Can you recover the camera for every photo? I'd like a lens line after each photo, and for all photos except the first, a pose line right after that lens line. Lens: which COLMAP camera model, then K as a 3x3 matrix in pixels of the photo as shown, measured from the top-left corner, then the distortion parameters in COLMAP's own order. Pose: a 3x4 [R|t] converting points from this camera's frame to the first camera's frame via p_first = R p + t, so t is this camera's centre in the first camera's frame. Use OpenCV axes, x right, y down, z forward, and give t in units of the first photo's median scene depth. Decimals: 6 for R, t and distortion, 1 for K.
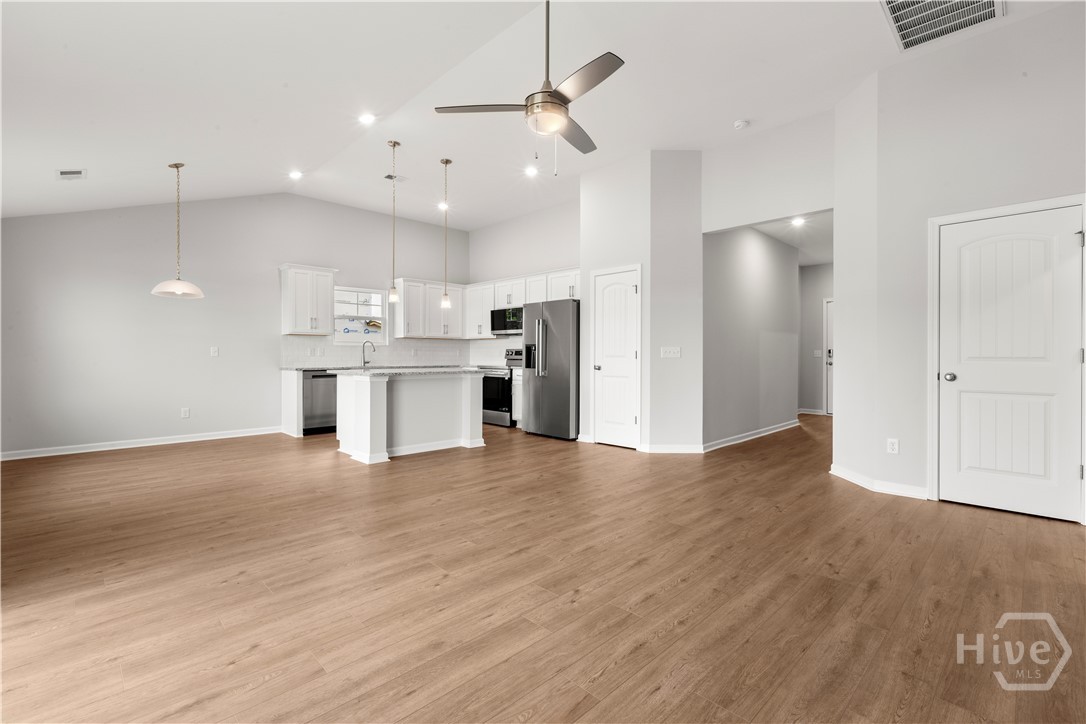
lens RADIAL K [[486.0, 0, 542.6], [0, 486.0, 358.1], [0, 0, 1]] dist [-0.008798, 0.000128]
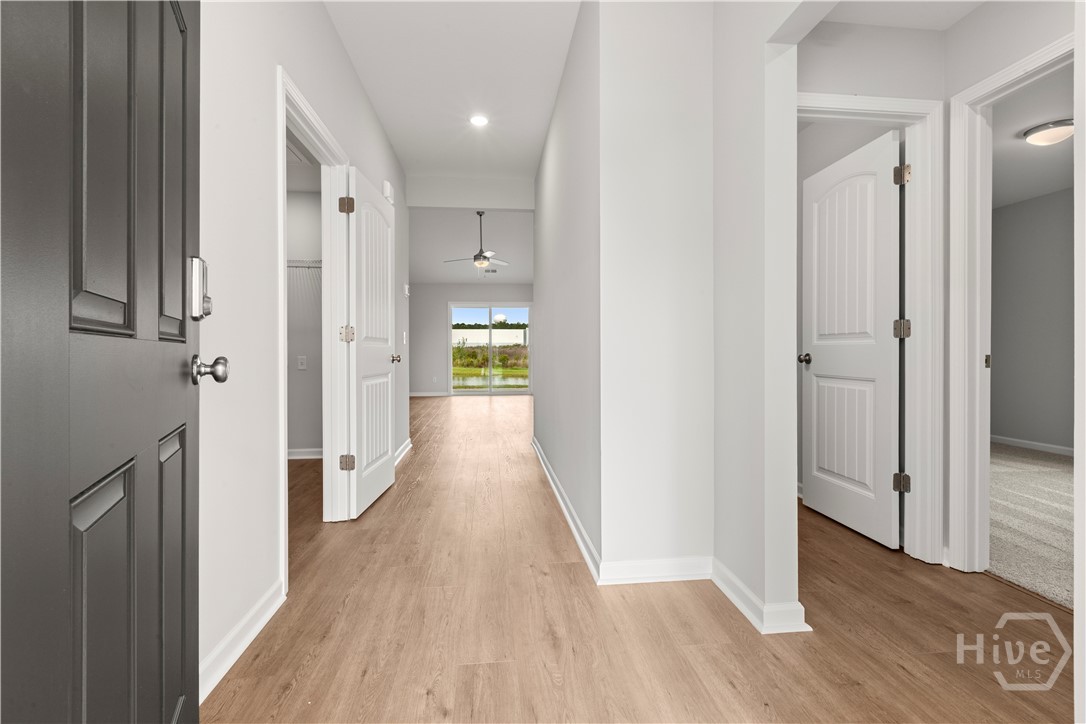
lens RADIAL K [[486.0, 0, 542.6], [0, 486.0, 358.1], [0, 0, 1]] dist [-0.008798, 0.000128]
pose [[-0.620179, 0.010851, -0.784385, 0.983595], [-0.003973, 0.999848, 0.016973, 0.009565], [0.784450, 0.013643, -0.620042, 1.479702]]
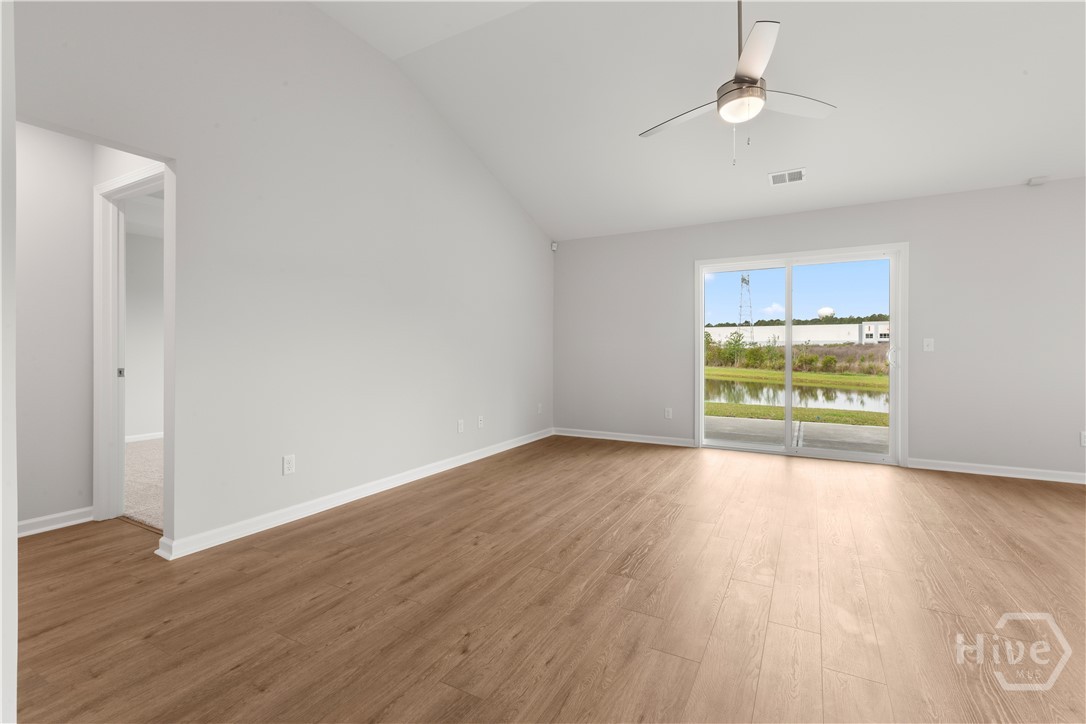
lens RADIAL K [[488.2, 0, 541.6], [0, 488.2, 352.6], [0, 0, 1]] dist [0.001225, -0.000194]
pose [[-0.958885, -0.000608, -0.283795, 0.323887], [-0.003671, 0.999941, 0.010263, -0.004353], [0.283772, 0.010883, -0.958830, 0.883260]]
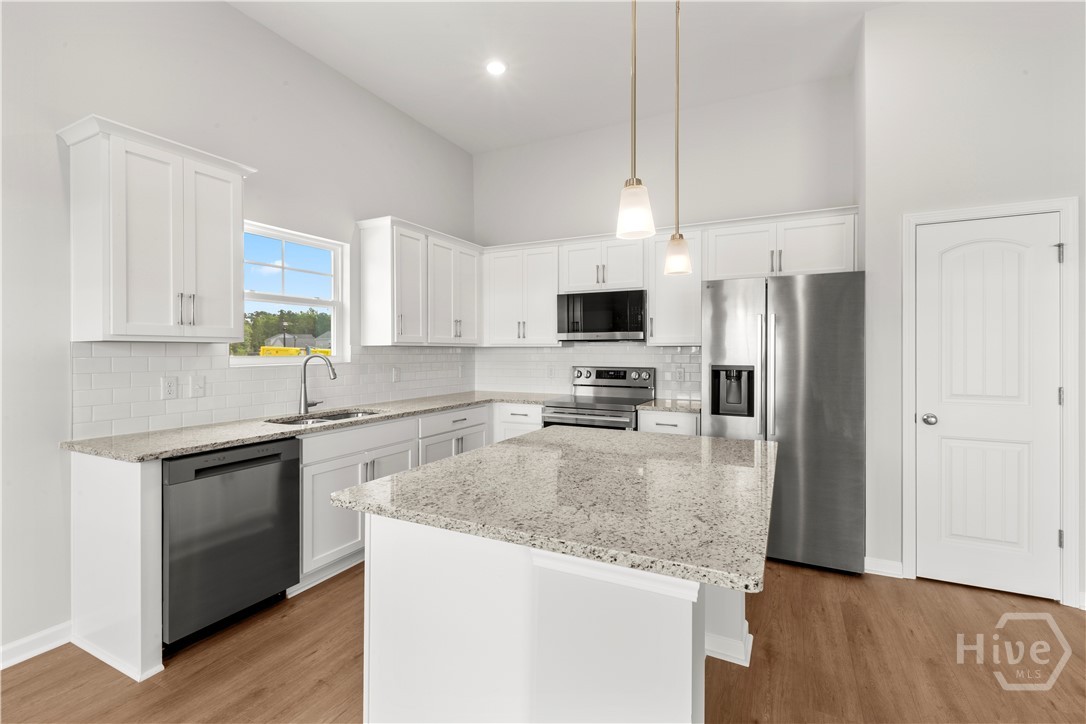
lens RADIAL K [[488.2, 0, 541.6], [0, 488.2, 352.6], [0, 0, 1]] dist [0.001225, -0.000194]
pose [[0.948546, -0.001924, 0.316632, -0.389741], [0.002788, 0.999994, -0.002274, -0.044745], [-0.316626, 0.003040, 0.948546, 0.670433]]
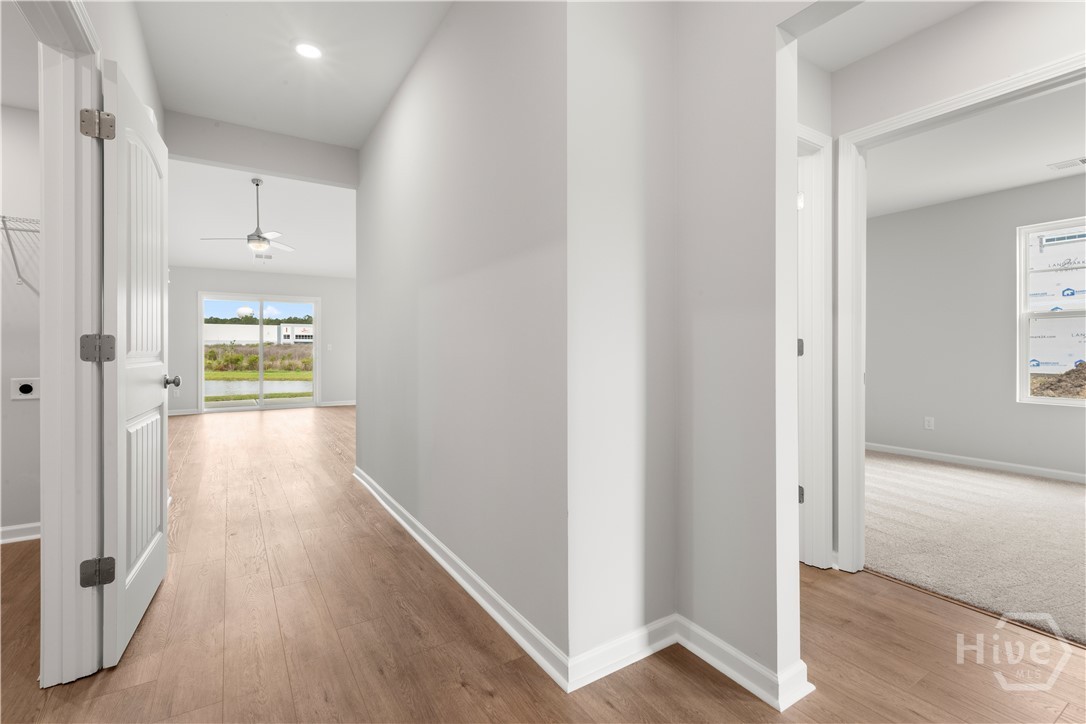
lens RADIAL K [[488.2, 0, 541.6], [0, 488.2, 352.6], [0, 0, 1]] dist [0.001225, -0.000194]
pose [[-0.208519, 0.003934, -0.978010, 0.945555], [-0.005555, 0.999971, 0.005207, -0.005725], [0.978002, 0.006519, -0.208492, 1.334698]]
